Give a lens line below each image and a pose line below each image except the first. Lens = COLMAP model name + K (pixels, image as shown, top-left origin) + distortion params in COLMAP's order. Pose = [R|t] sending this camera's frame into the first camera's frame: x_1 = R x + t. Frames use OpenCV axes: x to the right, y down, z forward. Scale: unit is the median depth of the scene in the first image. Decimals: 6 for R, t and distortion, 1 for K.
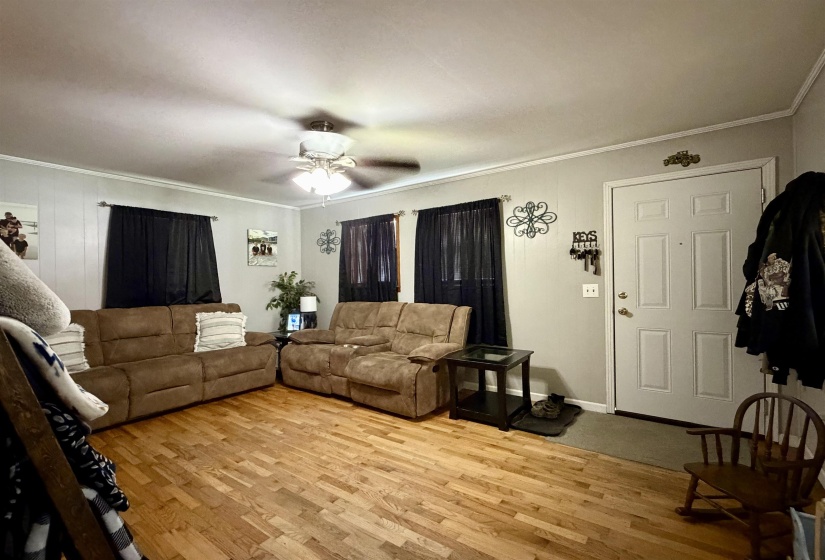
lens RADIAL K [[376.0, 0, 410.7], [0, 376.0, 288.2], [0, 0, 1]] dist [0.000099, 0.000024]
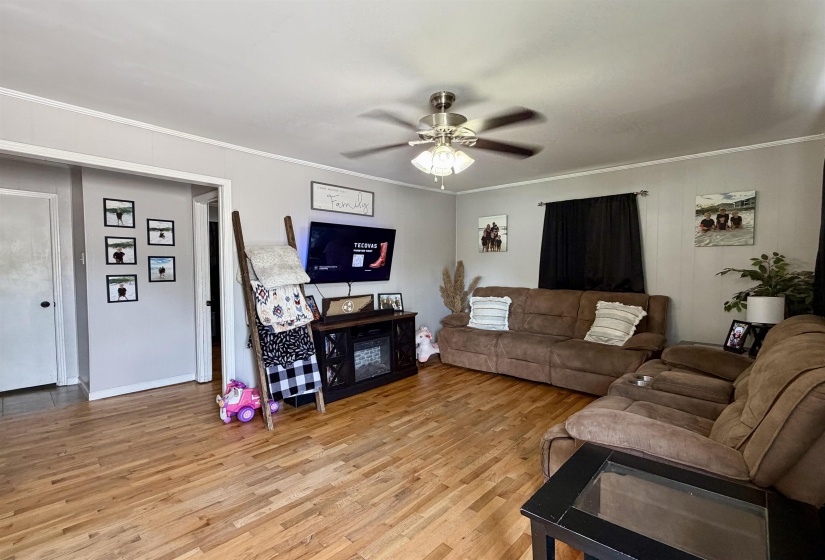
lens RADIAL K [[376.0, 0, 410.7], [0, 376.0, 288.2], [0, 0, 1]] dist [0.000099, 0.000024]
pose [[-0.099756, 0.072844, -0.992342, 0.543874], [-0.018806, 0.997000, 0.075077, -0.036605], [0.994834, 0.026151, -0.098086, 0.795912]]
